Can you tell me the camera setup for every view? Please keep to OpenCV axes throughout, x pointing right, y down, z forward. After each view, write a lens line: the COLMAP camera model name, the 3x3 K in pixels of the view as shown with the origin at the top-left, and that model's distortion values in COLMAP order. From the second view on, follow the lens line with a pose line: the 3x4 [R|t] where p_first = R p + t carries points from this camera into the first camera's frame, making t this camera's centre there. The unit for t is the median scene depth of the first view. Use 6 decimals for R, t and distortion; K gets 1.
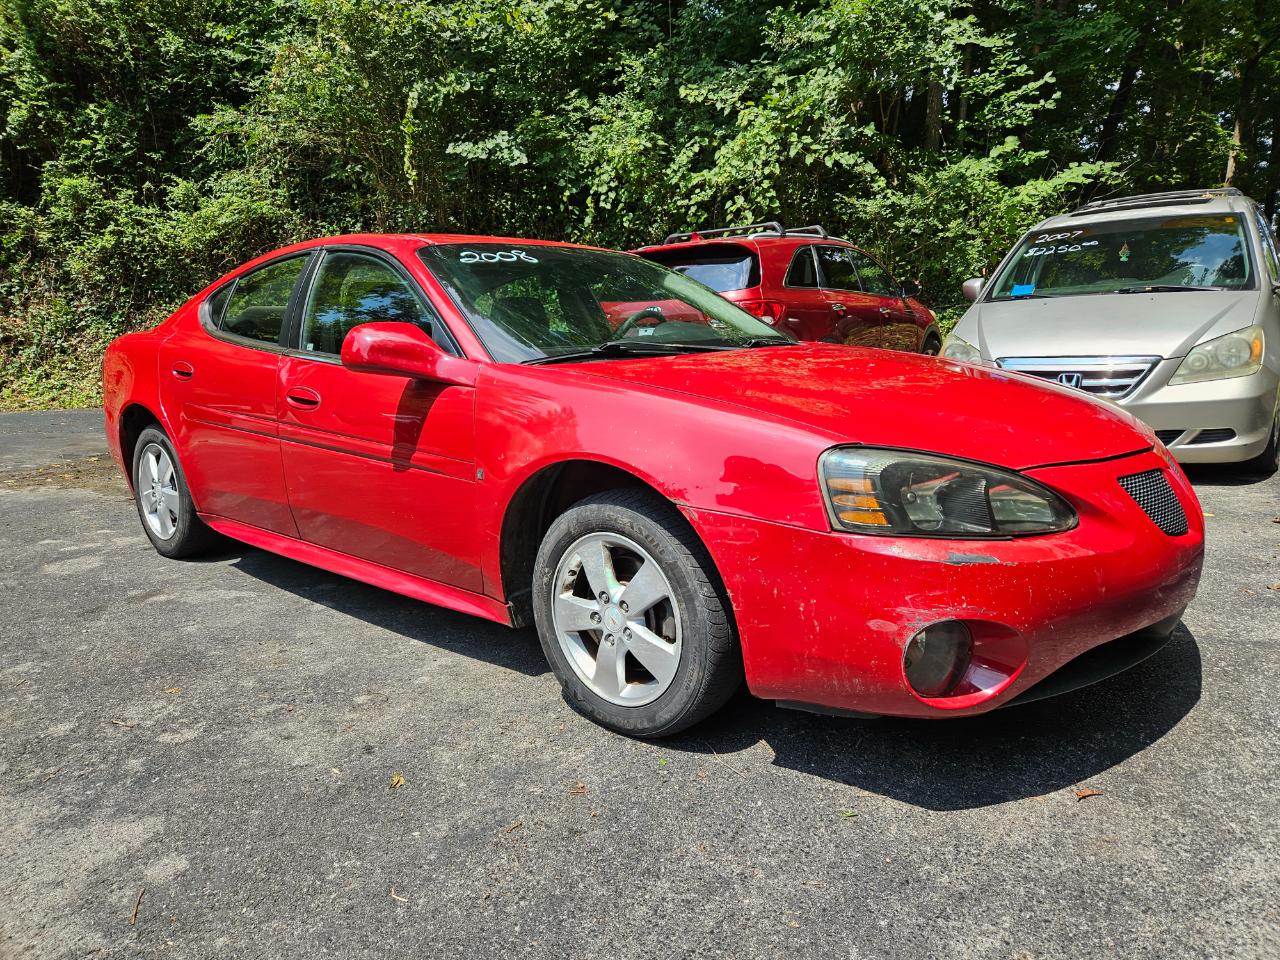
lens RADIAL K [[851.1, 0, 643.4], [0, 851.1, 478.0], [0, 0, 1]] dist [0.063447, -0.055948]
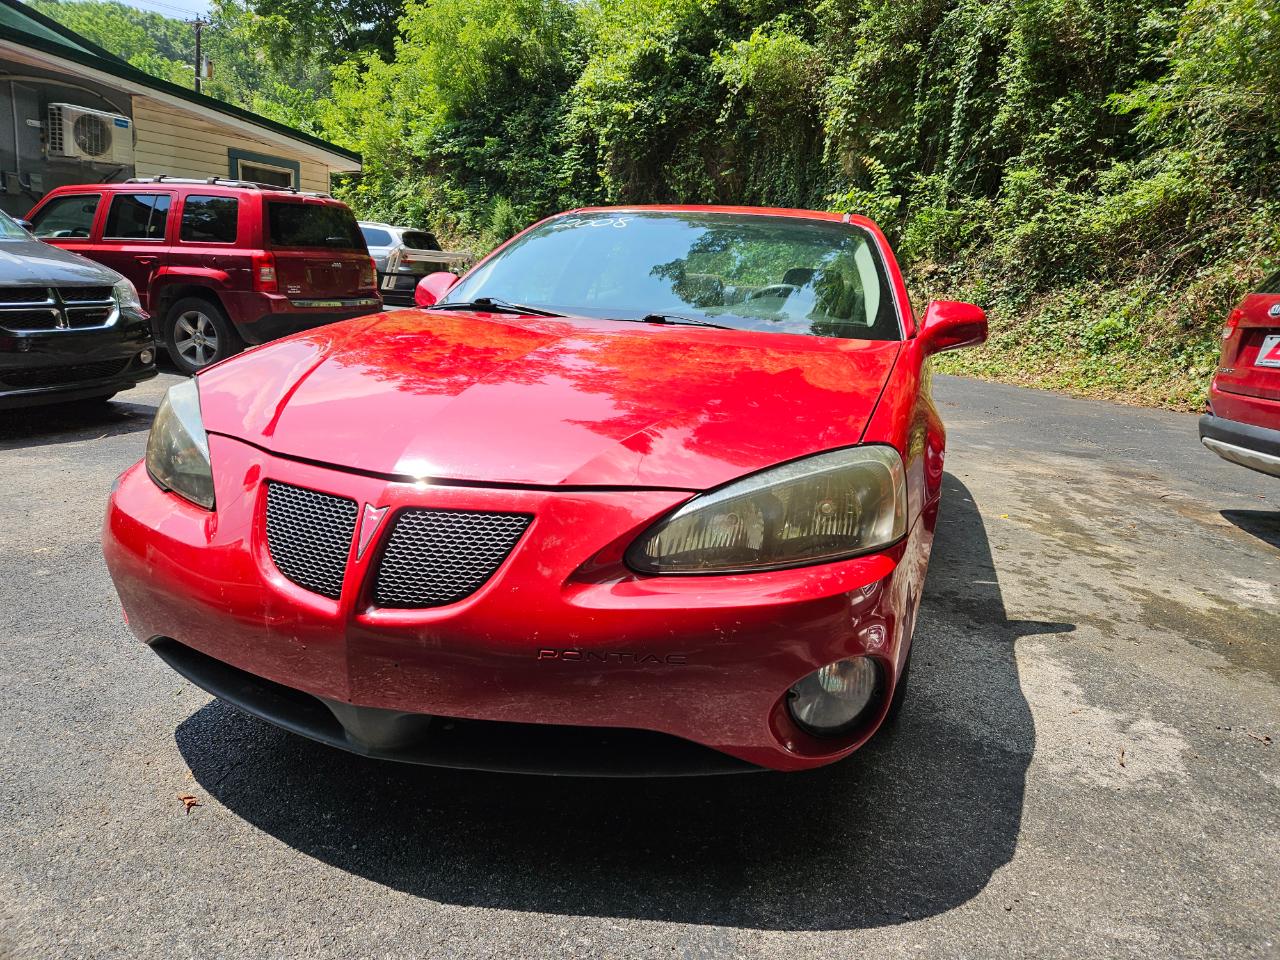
lens RADIAL K [[851.1, 0, 637.4], [0, 851.1, 488.9], [0, 0, 1]] dist [0.063447, -0.055948]
pose [[0.394780, 0.252752, -0.883326, 0.270926], [-0.234545, 0.957286, 0.169091, -0.032571], [0.888334, 0.140426, 0.437199, 0.160834]]
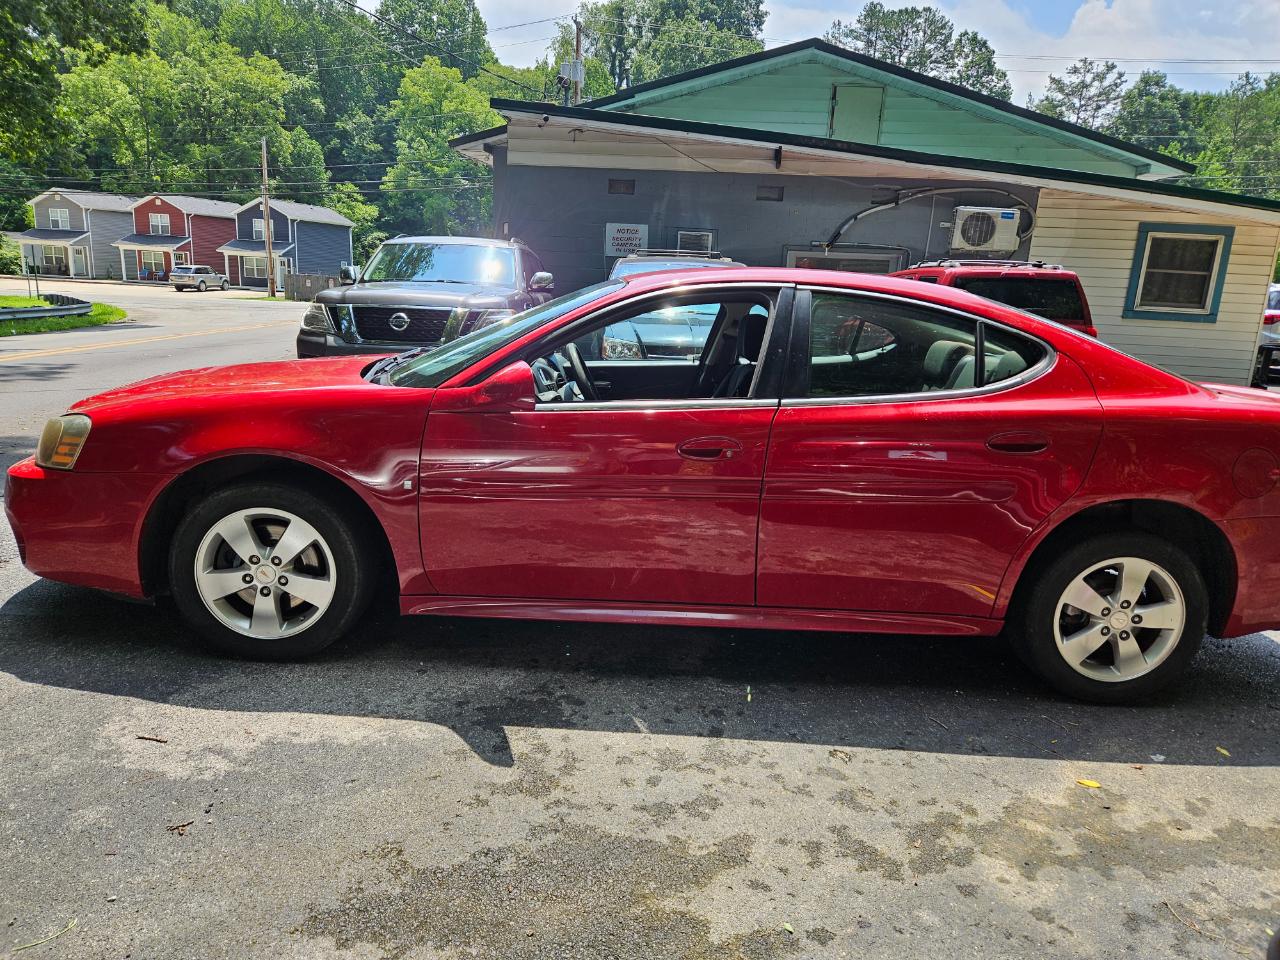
lens RADIAL K [[851.1, 0, 634.1], [0, 851.1, 470.8], [0, 0, 1]] dist [0.063447, -0.055948]
pose [[-0.739303, 0.117697, -0.663008, 0.201090], [-0.164967, 0.922945, 0.347790, -0.134856], [0.652853, 0.366497, -0.662920, 0.578821]]
